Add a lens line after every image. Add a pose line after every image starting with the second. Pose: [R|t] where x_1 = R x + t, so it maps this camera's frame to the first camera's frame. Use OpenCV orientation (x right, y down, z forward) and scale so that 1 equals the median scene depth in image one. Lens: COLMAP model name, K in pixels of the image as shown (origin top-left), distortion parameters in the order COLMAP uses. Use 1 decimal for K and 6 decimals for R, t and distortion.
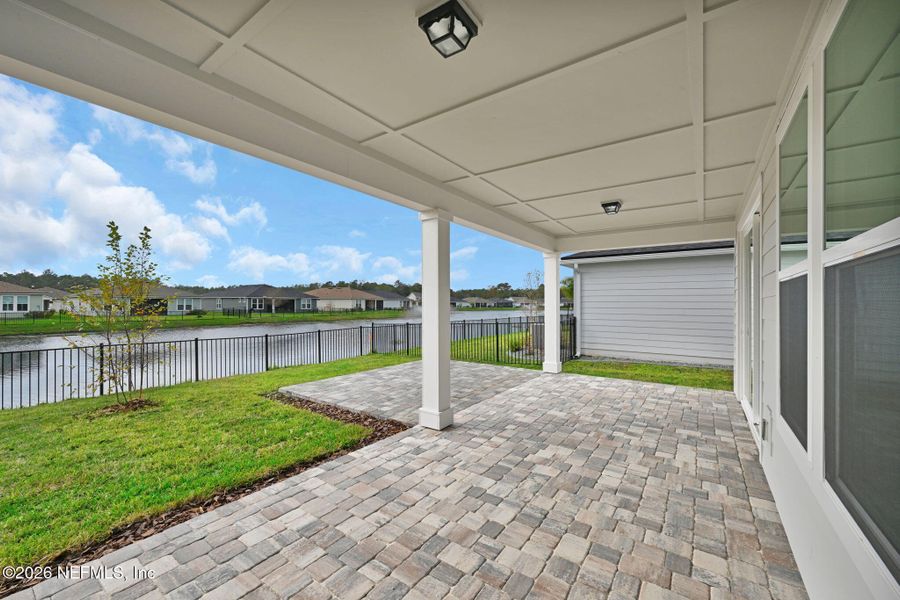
lens RADIAL K [[356.0, 0, 455.0], [0, 356.0, 302.2], [0, 0, 1]] dist [-0.001219, 0.000399]
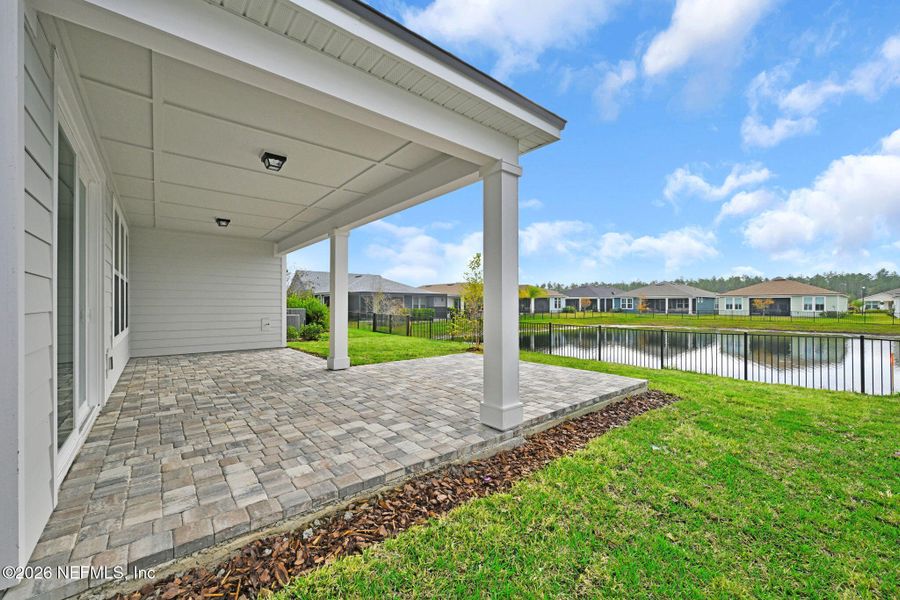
lens RADIAL K [[356.0, 0, 444.9], [0, 356.0, 304.9], [0, 0, 1]] dist [-0.001219, 0.000399]
pose [[-0.273771, -0.004413, -0.961785, 1.042389], [0.003423, 0.999979, -0.005562, 0.064584], [0.961789, -0.004815, -0.273750, 1.498869]]
